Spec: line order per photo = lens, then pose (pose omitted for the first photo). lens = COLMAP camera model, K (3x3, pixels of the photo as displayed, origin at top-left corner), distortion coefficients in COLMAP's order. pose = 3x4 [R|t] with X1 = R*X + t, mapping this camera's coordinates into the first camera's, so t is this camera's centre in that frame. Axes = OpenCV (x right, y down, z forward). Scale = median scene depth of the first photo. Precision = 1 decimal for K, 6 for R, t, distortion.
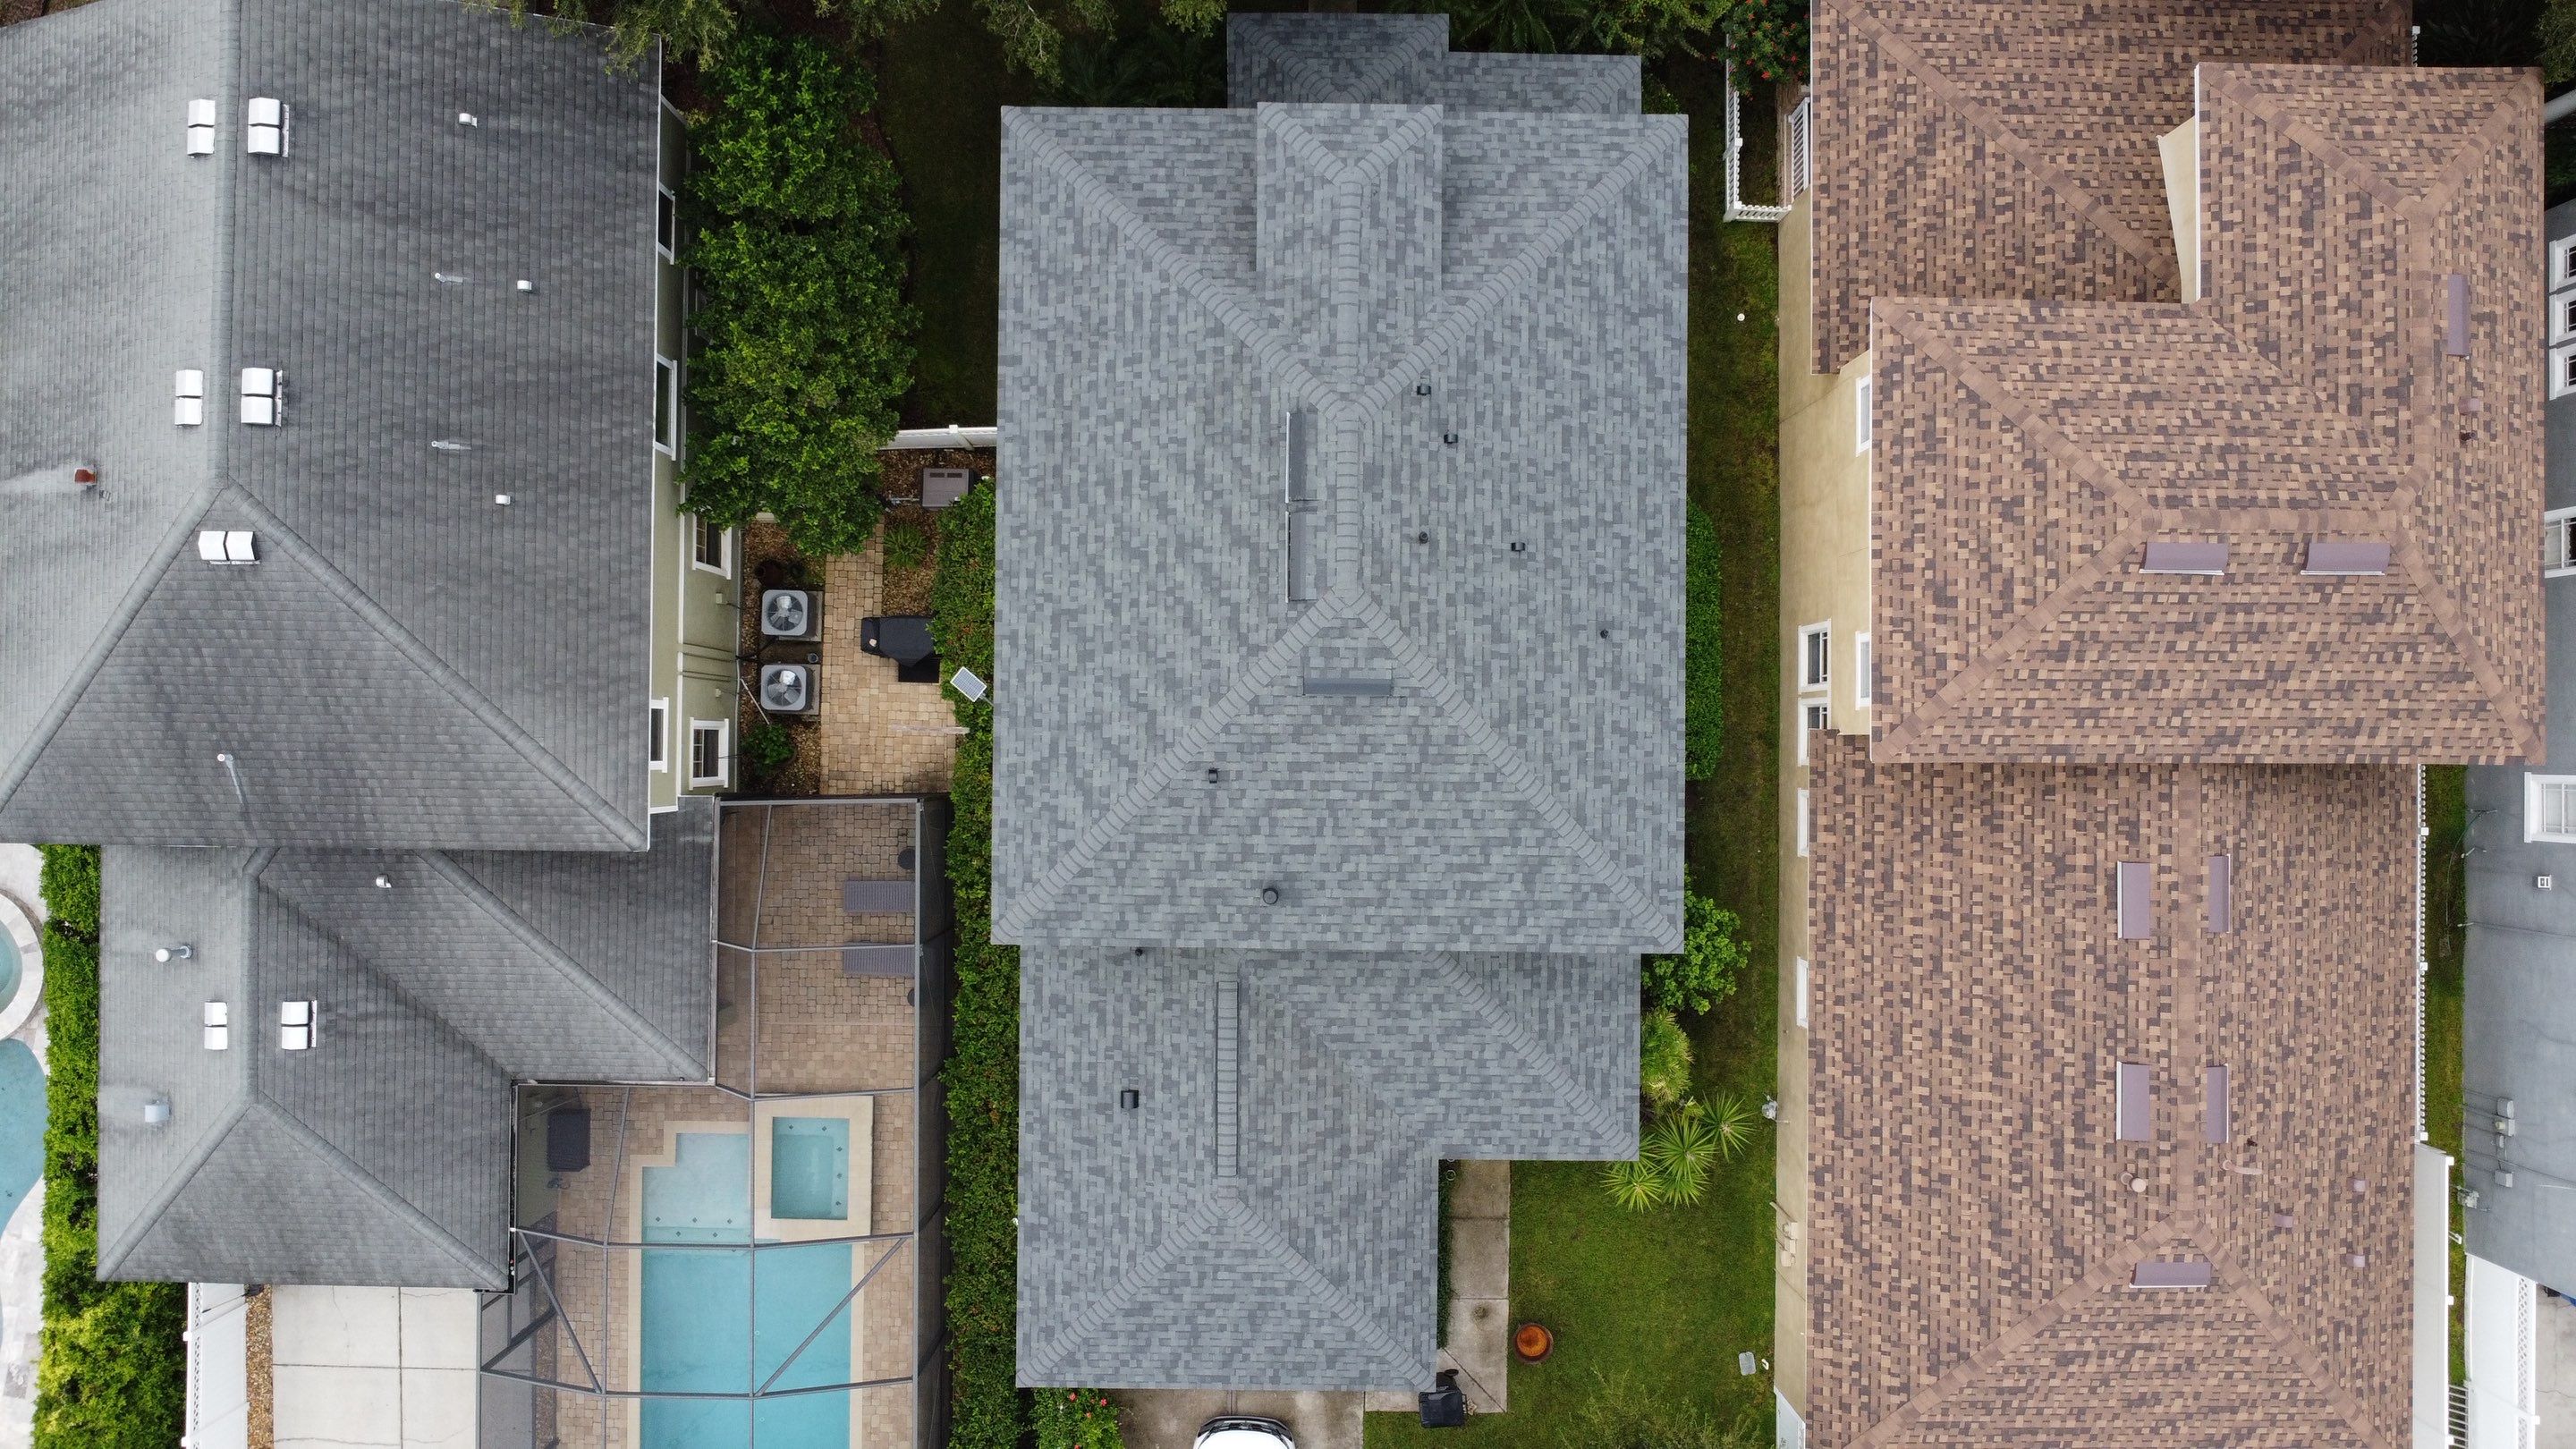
lens RADIAL K [[1867.7, 0, 1280.8], [0, 1867.7, 720.1], [0, 0, 1]] dist [-0.015883, -0.036090]
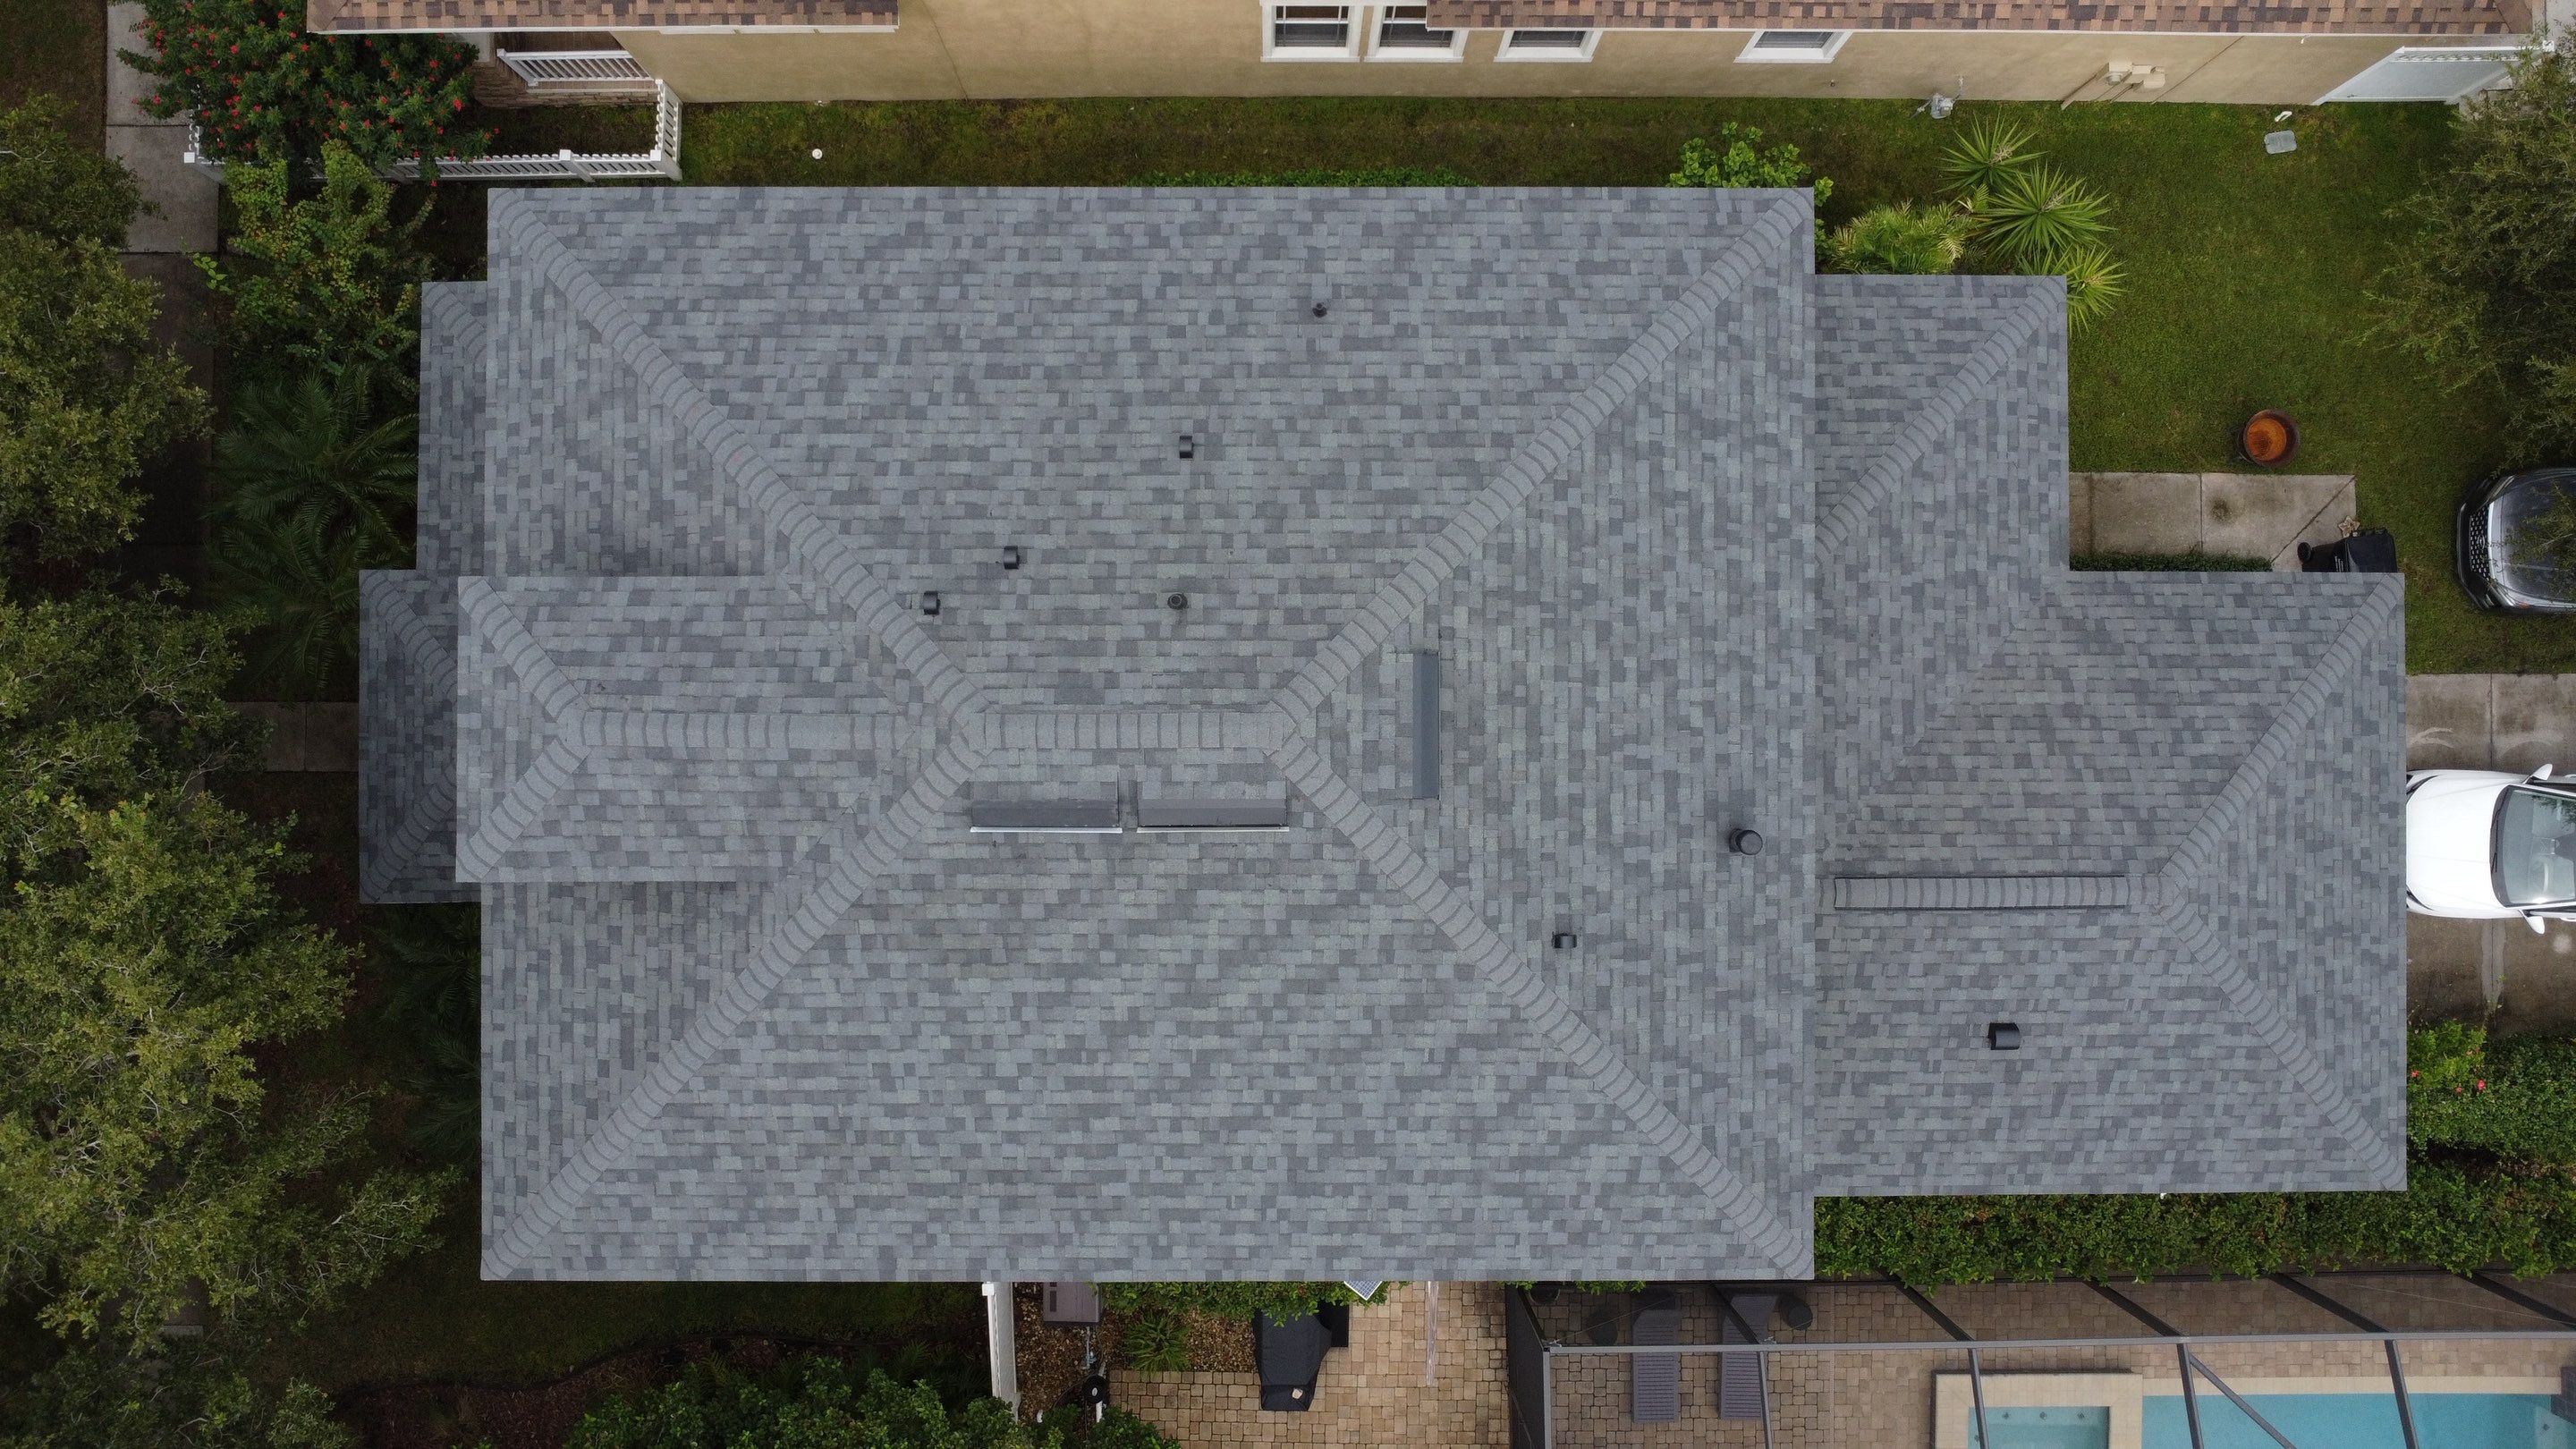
lens RADIAL K [[1867.7, 0, 1280.8], [0, 1867.7, 720.1], [0, 0, 1]] dist [-0.015883, -0.036090]
pose [[-0.010007, -0.999893, 0.010672, 0.027914], [0.999762, -0.009798, 0.019472, -0.067494], [-0.019366, 0.010865, 0.999753, 0.351609]]
